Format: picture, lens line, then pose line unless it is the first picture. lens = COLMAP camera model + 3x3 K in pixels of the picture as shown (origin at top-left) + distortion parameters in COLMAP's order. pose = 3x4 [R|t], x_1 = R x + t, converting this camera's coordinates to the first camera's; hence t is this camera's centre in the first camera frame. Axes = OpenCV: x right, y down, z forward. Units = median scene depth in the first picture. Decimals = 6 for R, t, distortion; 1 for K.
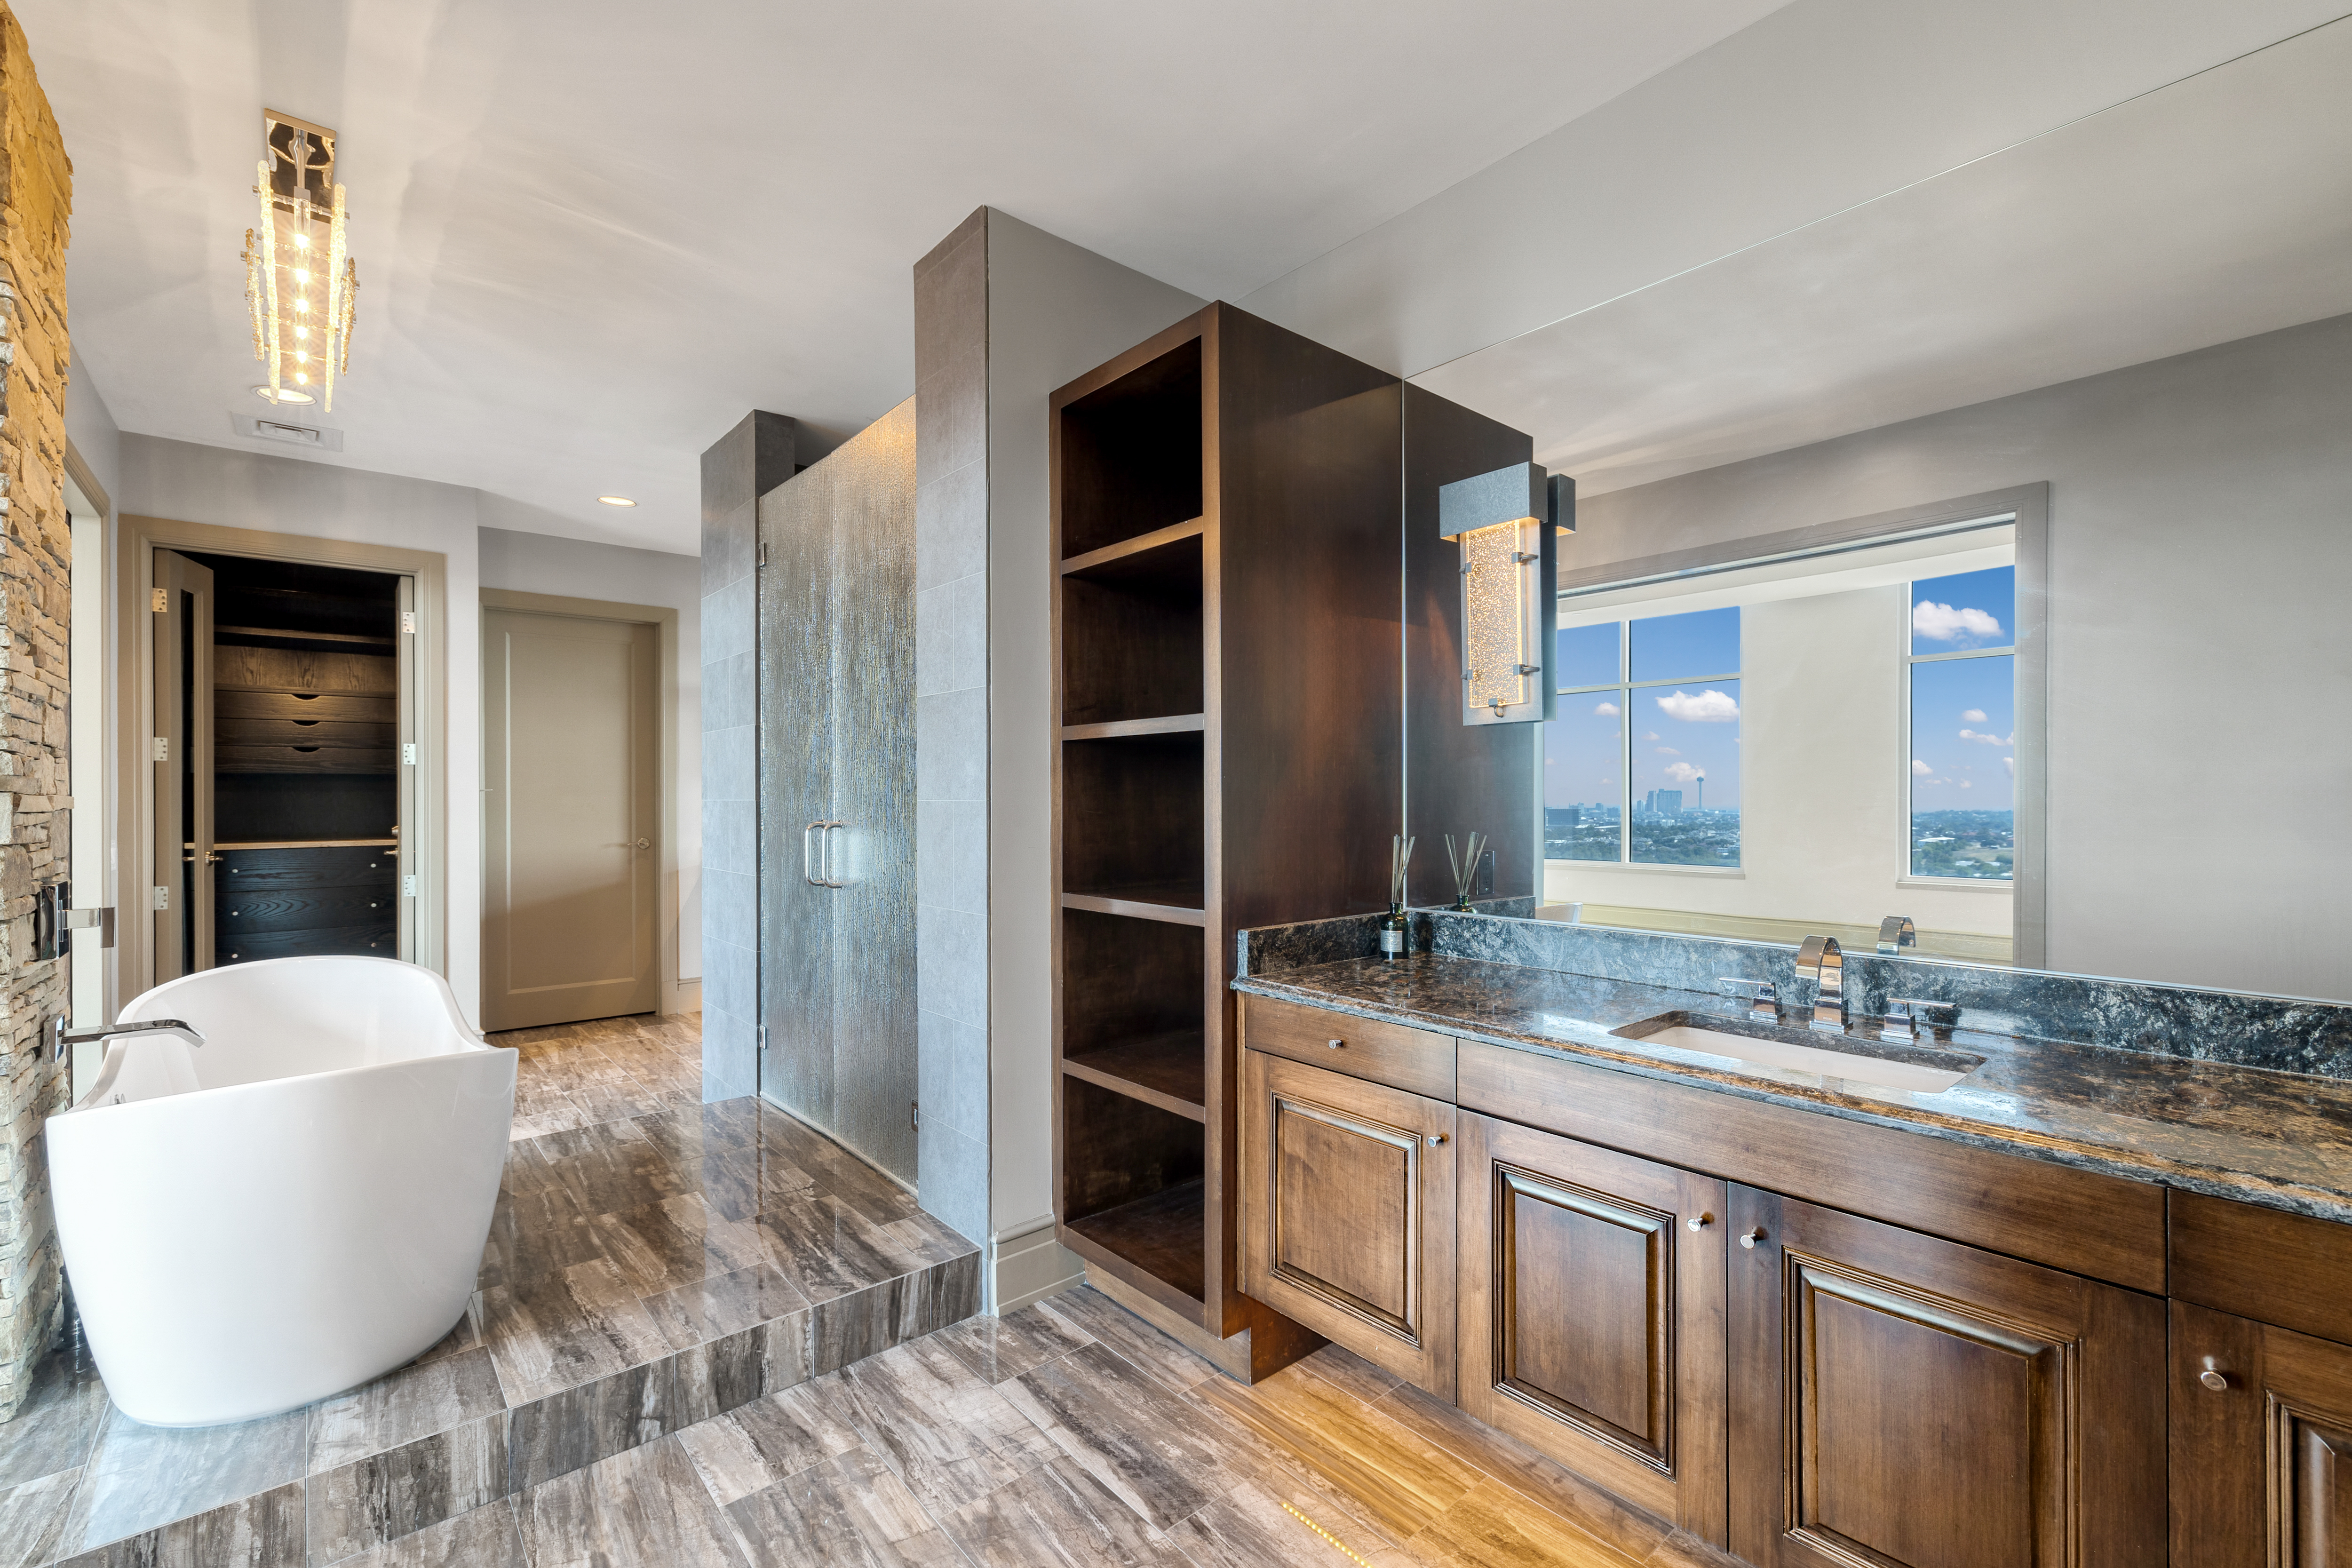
lens RADIAL K [[1001.3, 0, 1156.4], [0, 1001.3, 784.7], [0, 0, 1]] dist [0.000749, 0.000295]
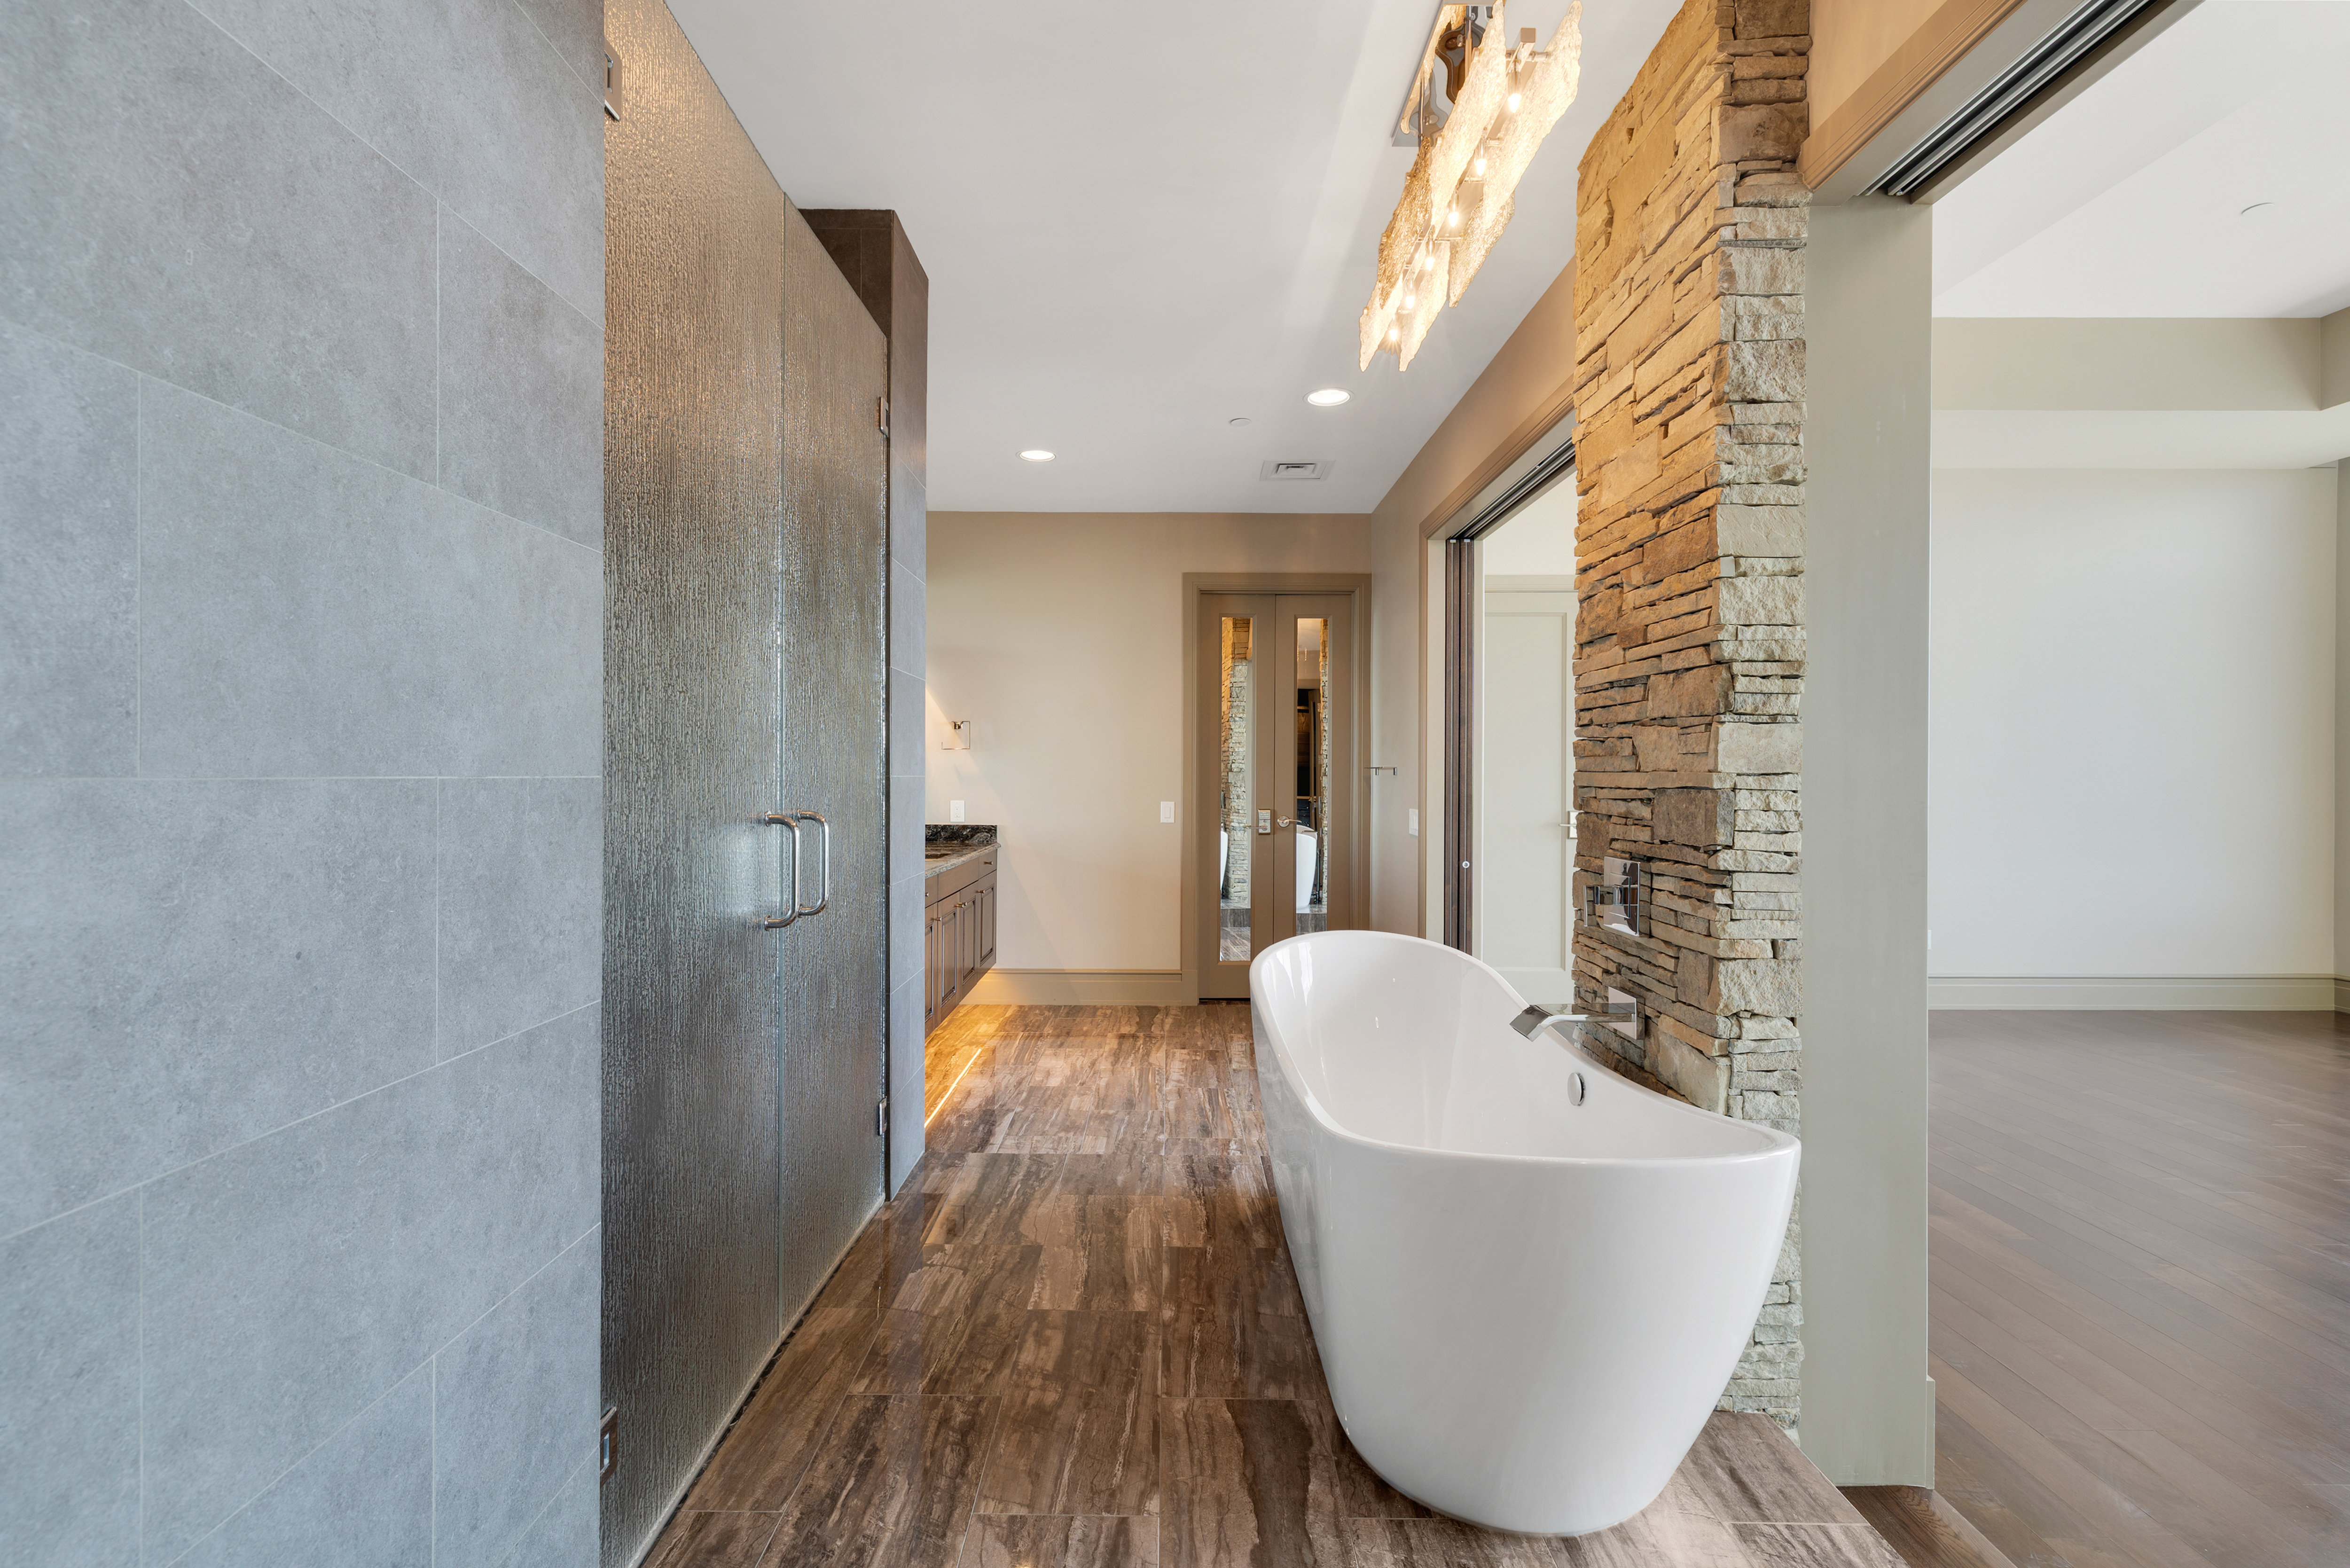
lens RADIAL K [[1000.4, 0, 1155.4], [0, 1000.4, 784.7], [0, 0, 1]] dist [0.000749, 0.000295]
pose [[-0.754873, -0.003491, 0.655862, -1.464671], [-0.002656, 0.999994, 0.002265, 0.028553], [-0.655865, -0.000032, -0.754878, 2.166750]]
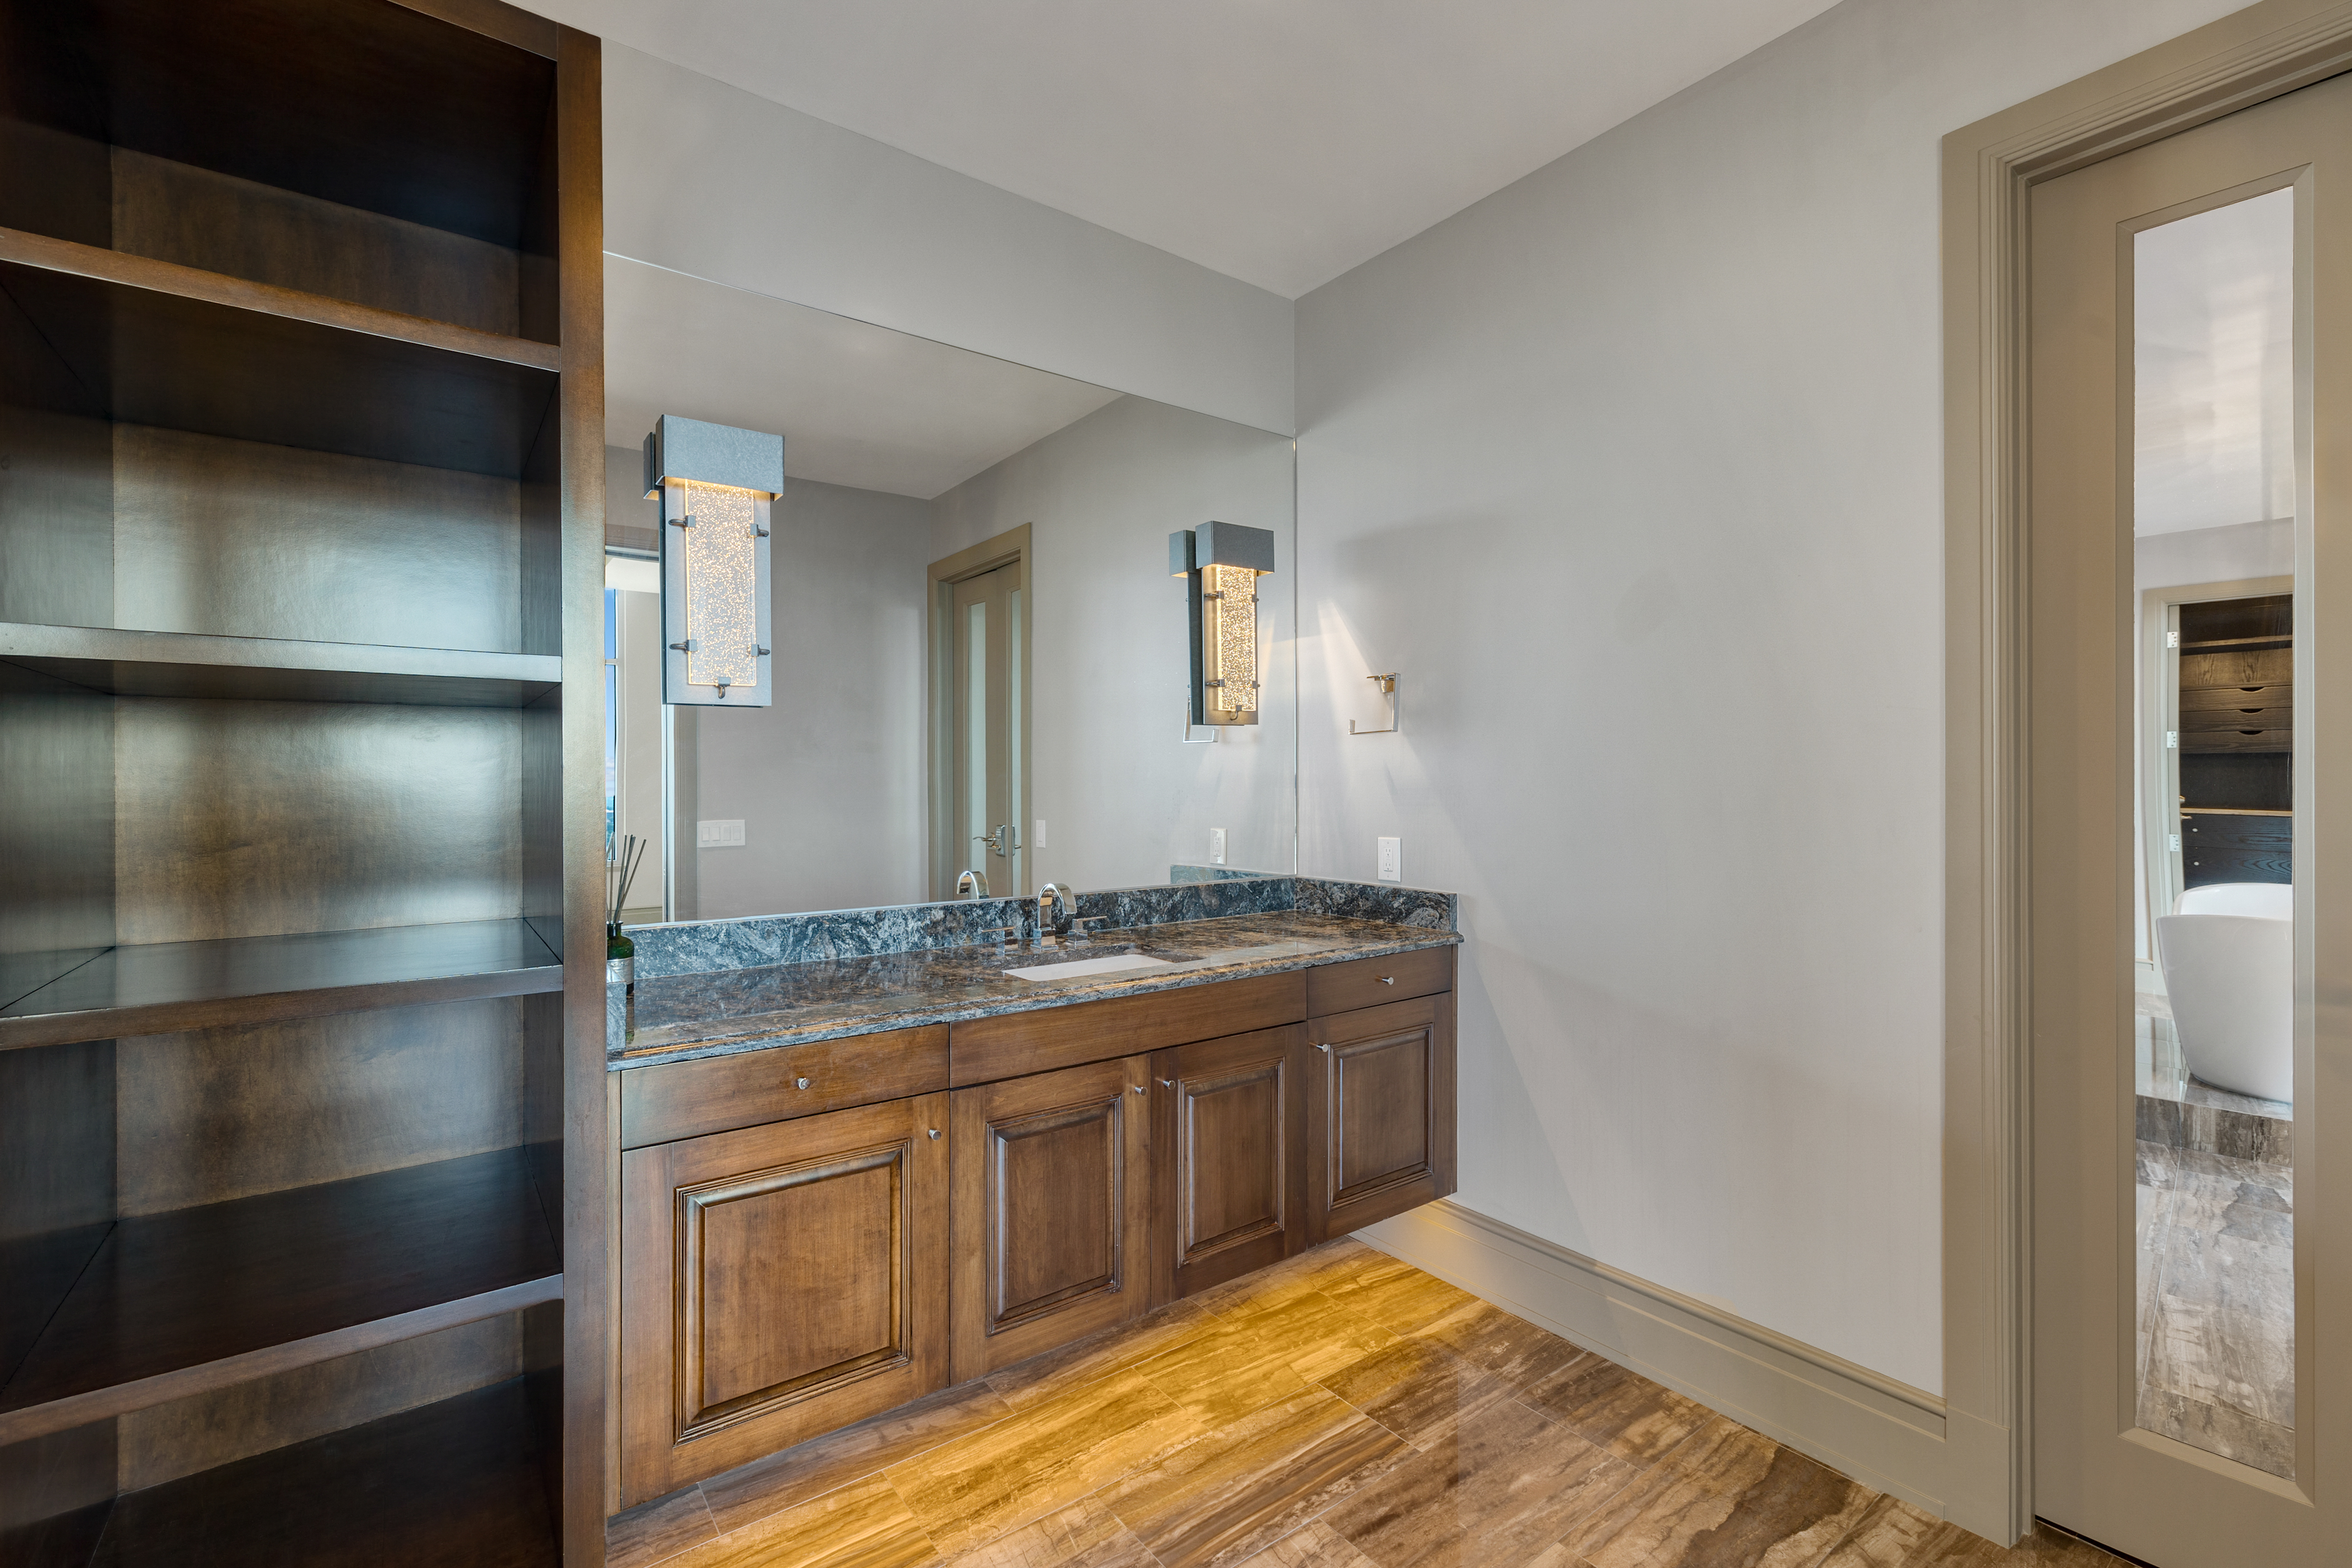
lens RADIAL K [[1001.2, 0, 1156.4], [0, 1001.2, 784.7], [0, 0, 1]] dist [0.000749, 0.000295]
pose [[0.069094, 0.004042, 0.997602, -0.612452], [-0.004822, 0.999981, -0.003718, 0.014040], [-0.997598, -0.004554, 0.069113, 0.636943]]
